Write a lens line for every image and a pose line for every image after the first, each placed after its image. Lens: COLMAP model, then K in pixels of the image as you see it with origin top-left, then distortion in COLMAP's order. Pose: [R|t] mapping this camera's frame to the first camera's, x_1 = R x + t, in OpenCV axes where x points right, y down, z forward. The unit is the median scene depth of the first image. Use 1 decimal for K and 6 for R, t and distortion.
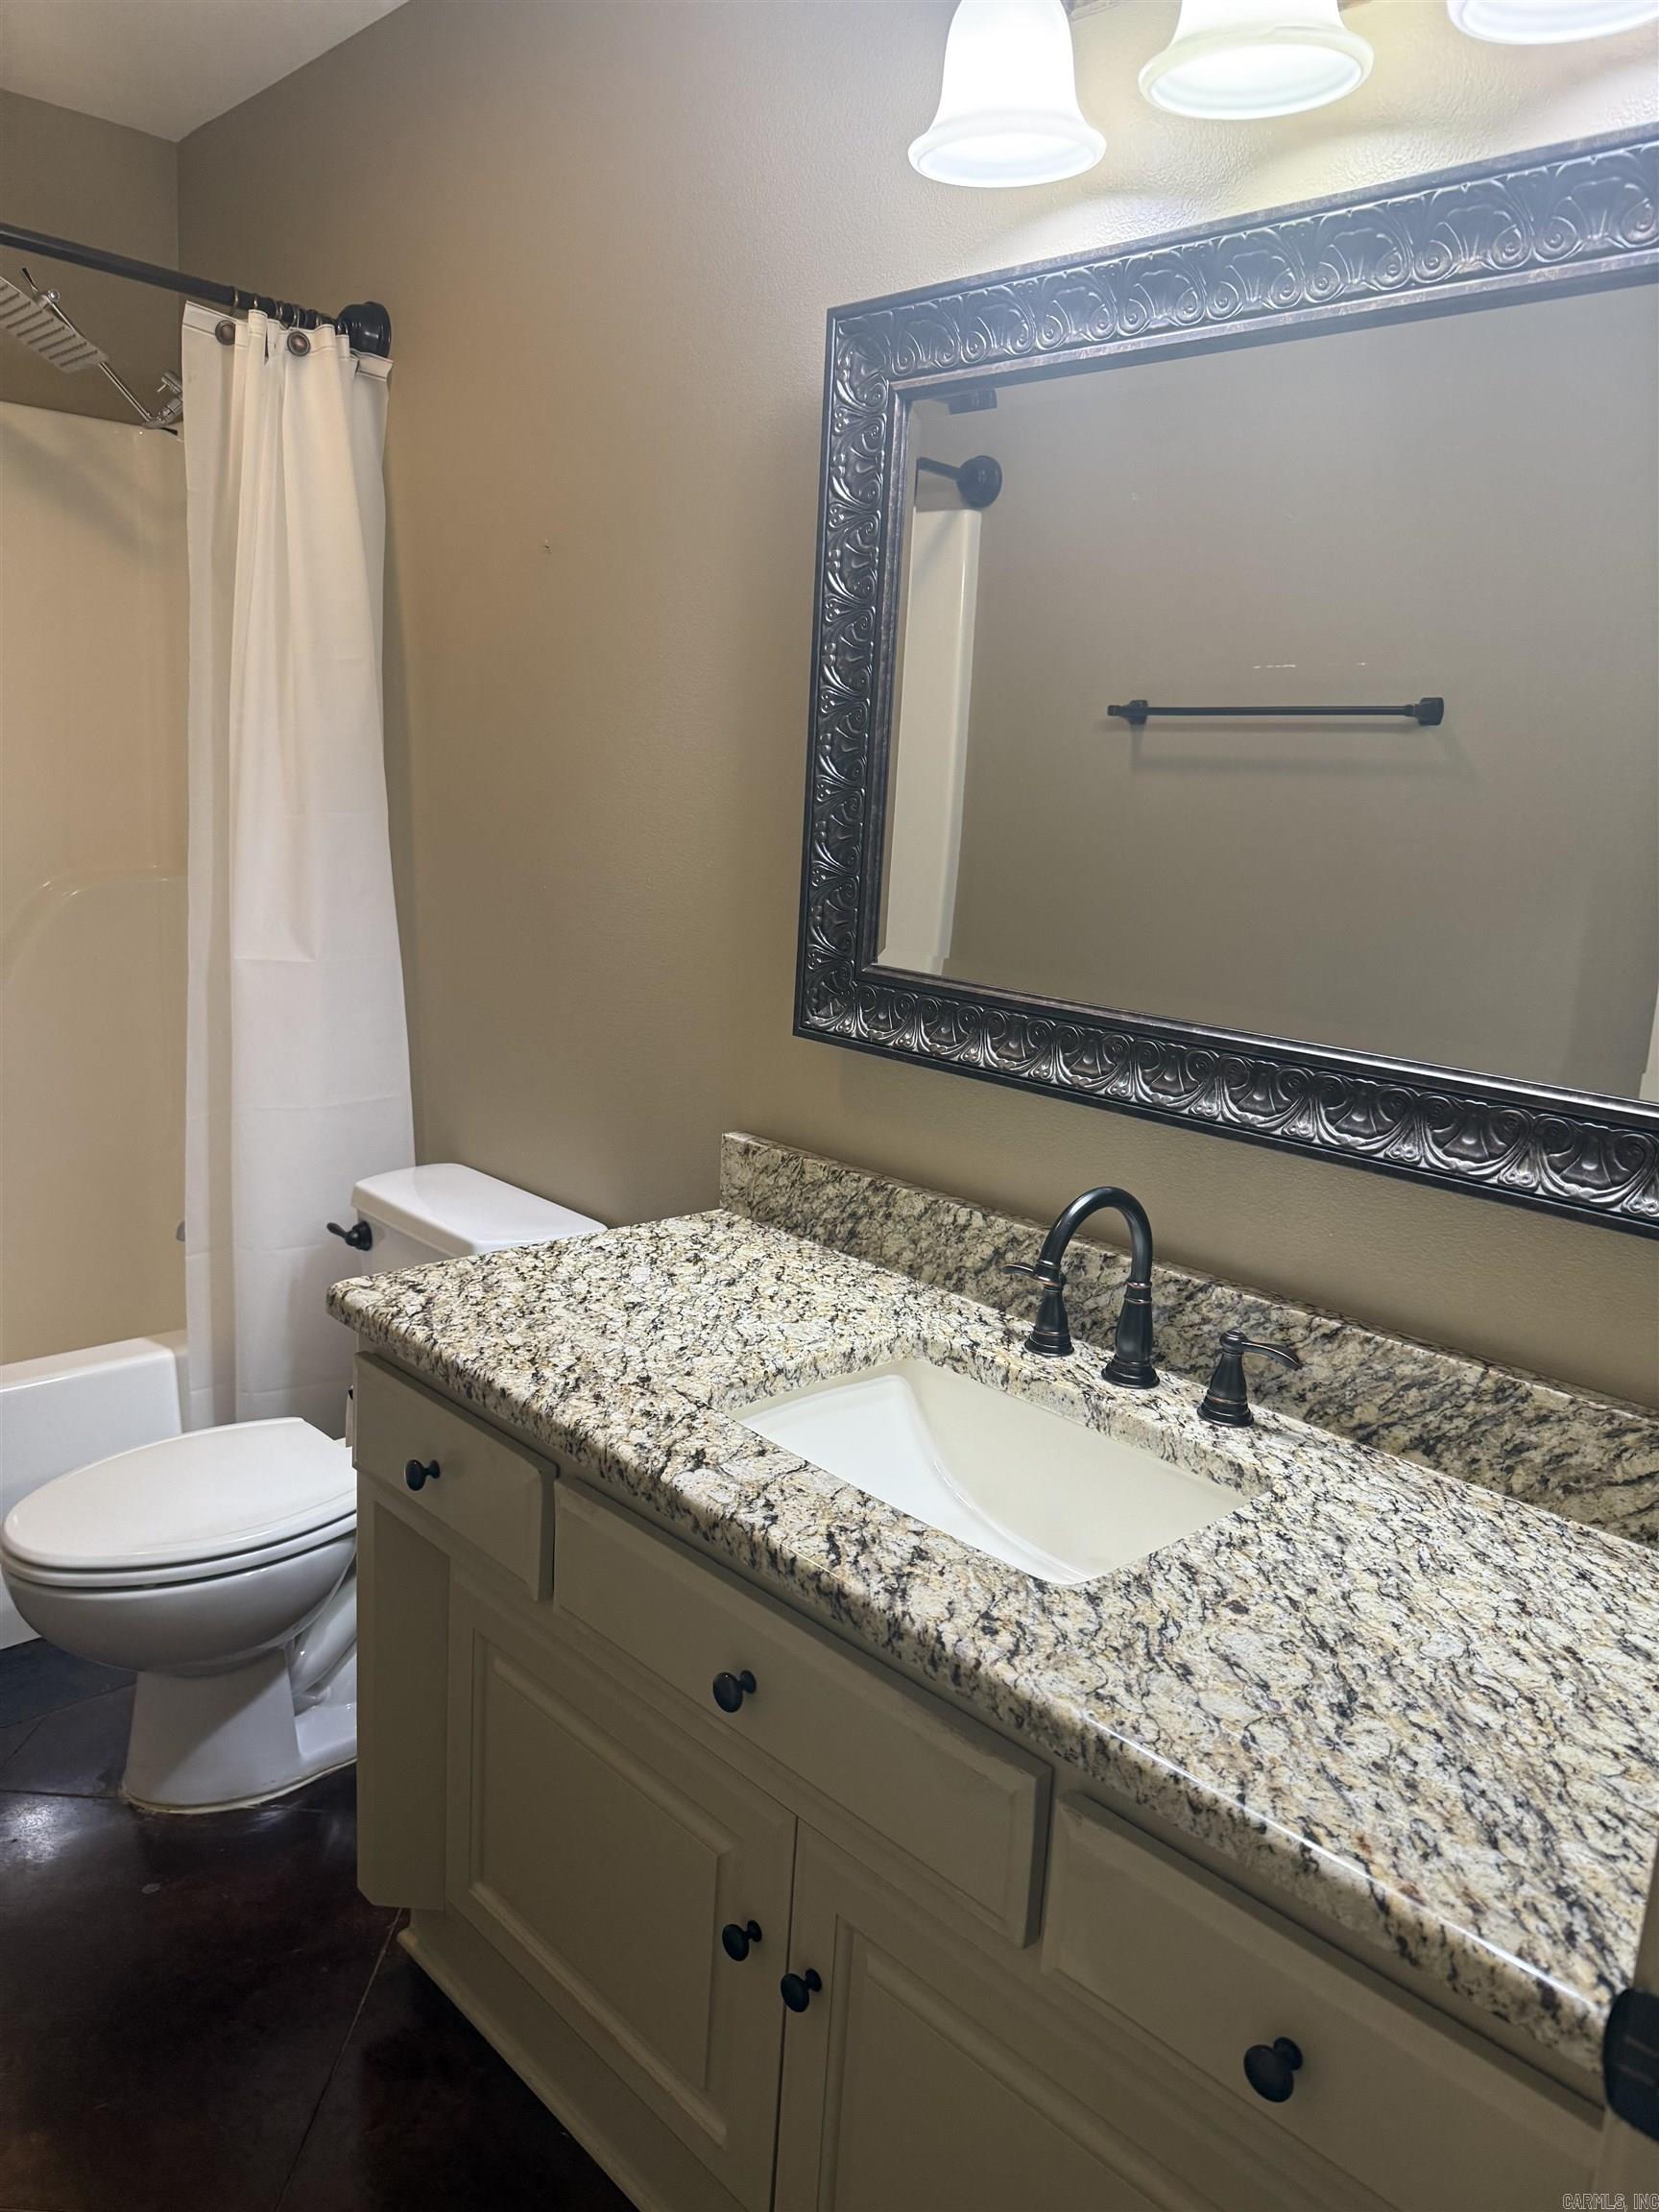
lens RADIAL K [[1548.4, 0, 829.5], [0, 1548.4, 1114.4], [0, 0, 1]] dist [0.052799, -0.079813]
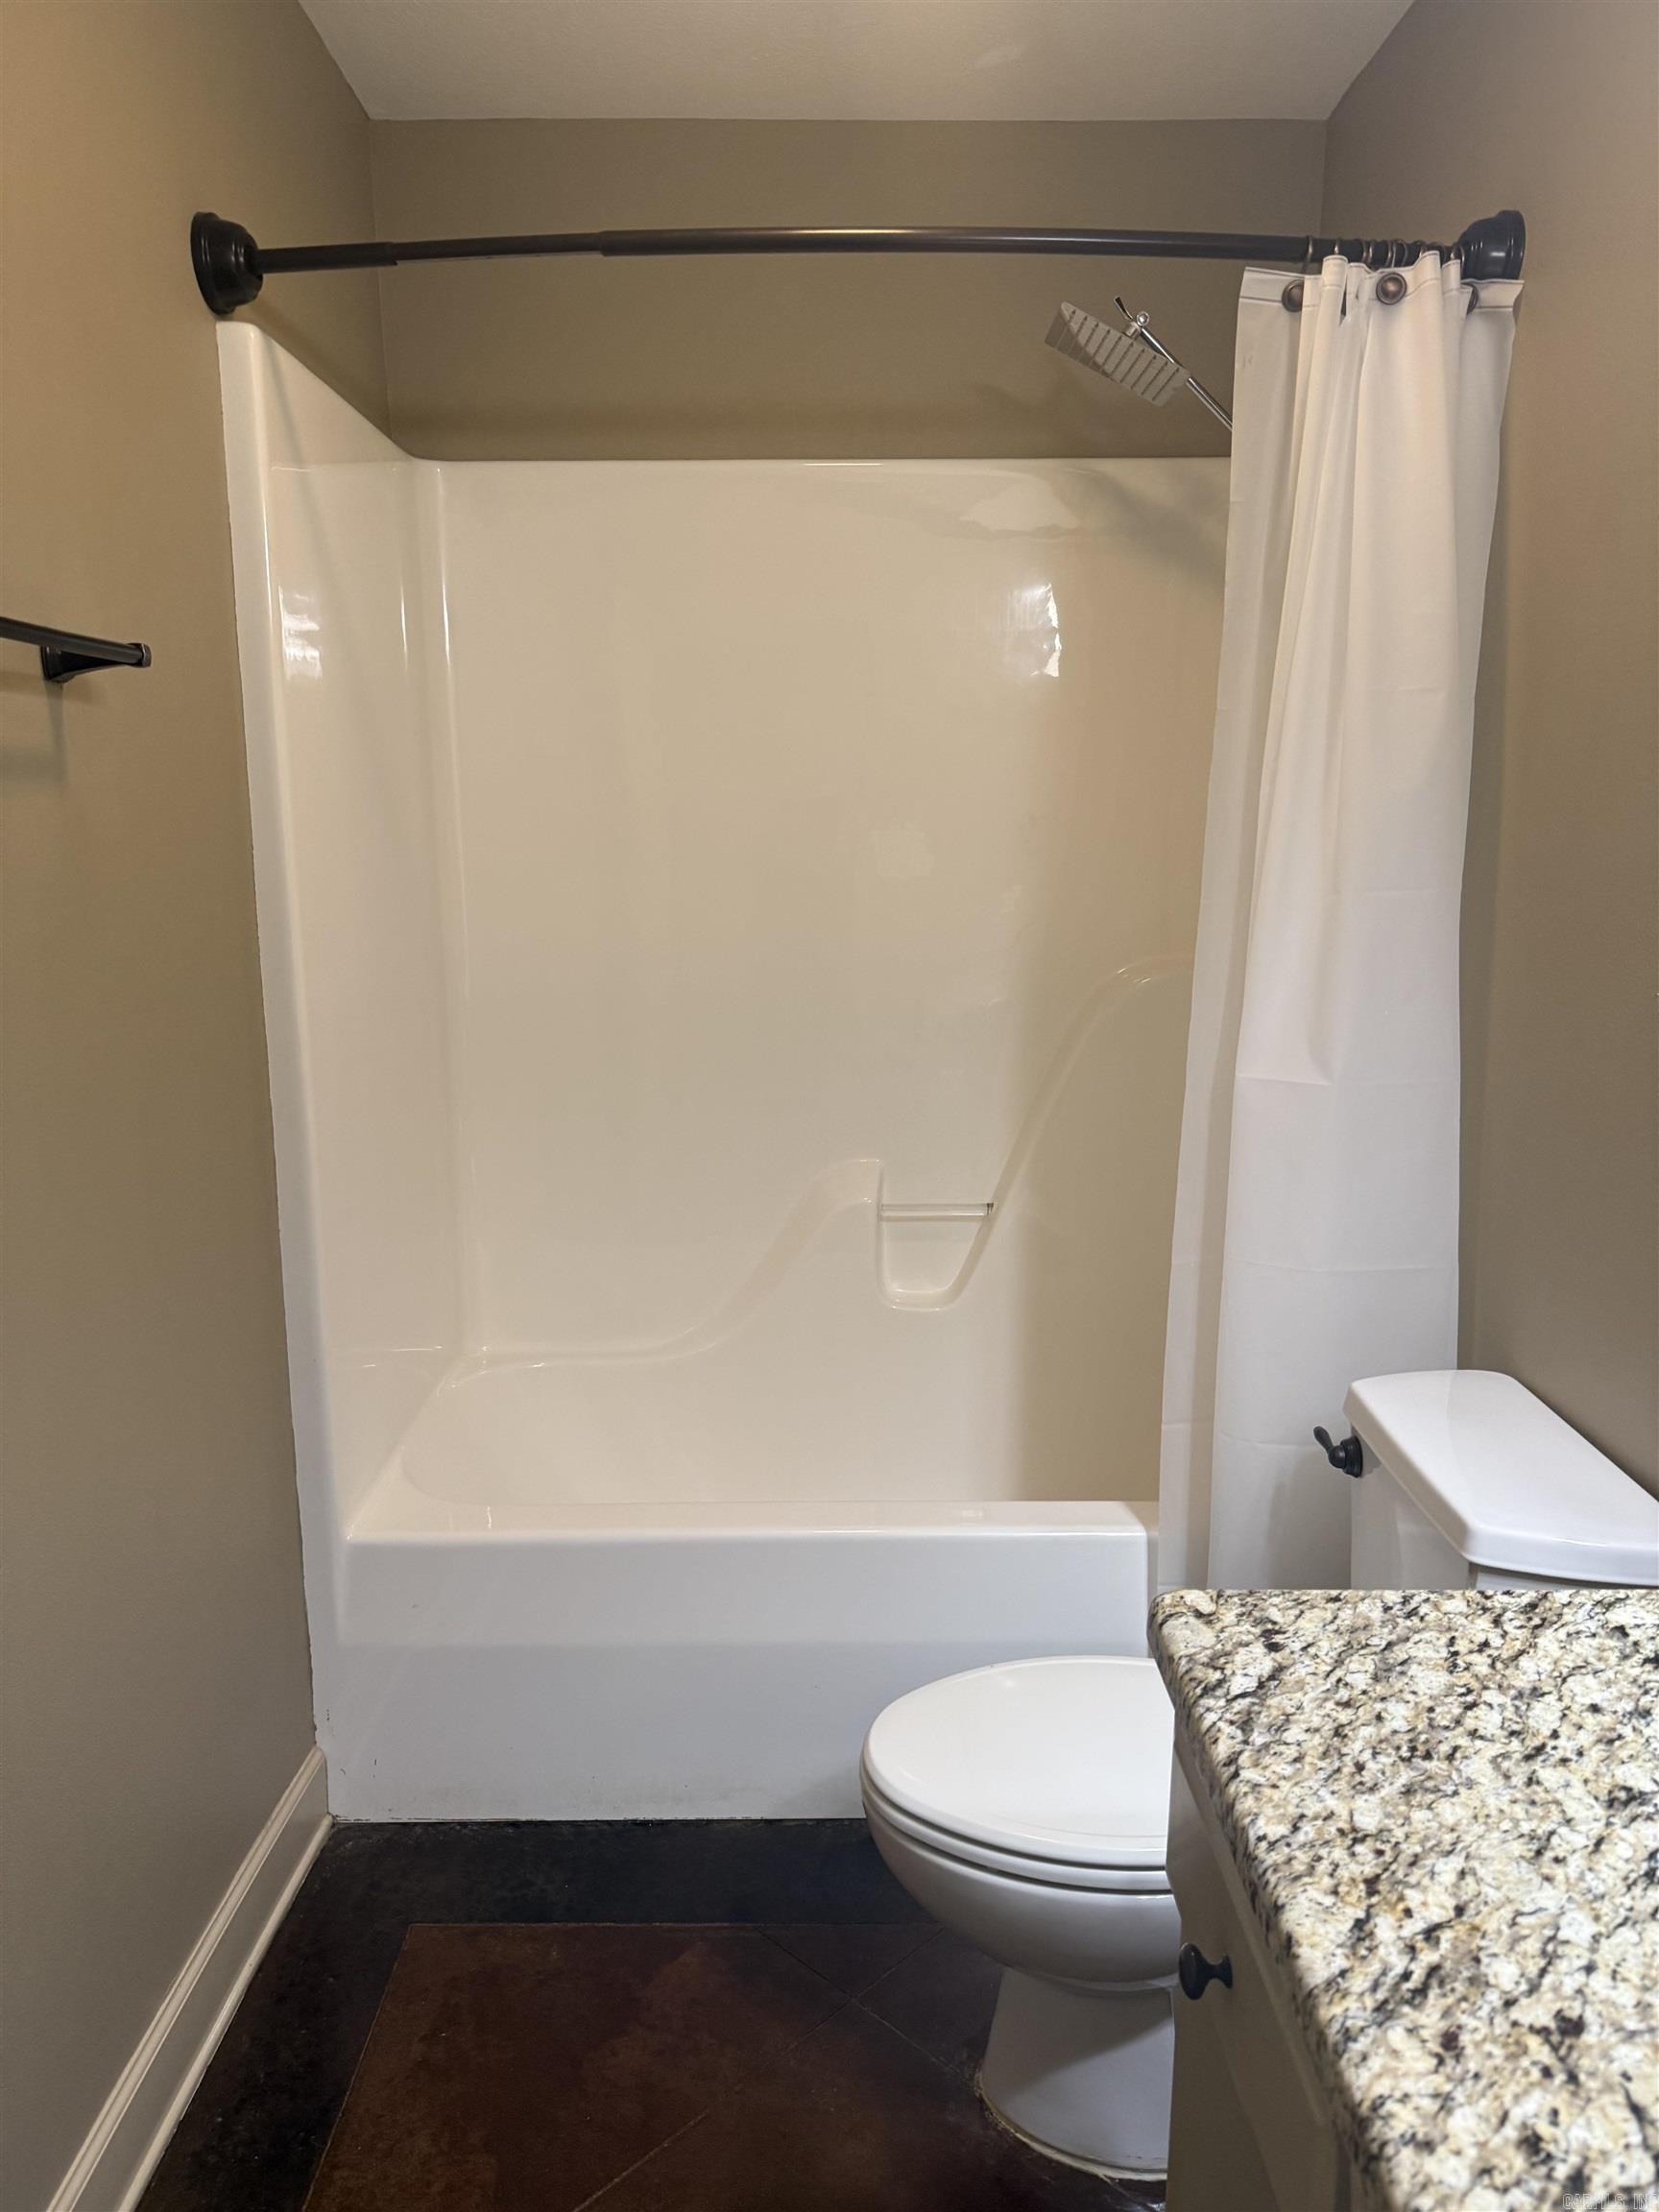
lens RADIAL K [[1548.4, 0, 839.7], [0, 1548.4, 1133.8], [0, 0, 1]] dist [0.052799, -0.079813]
pose [[0.729777, 0.076258, -0.679419, 0.022586], [-0.098997, 0.995073, 0.005352, -0.076708], [0.676480, 0.063355, 0.733731, 0.382324]]
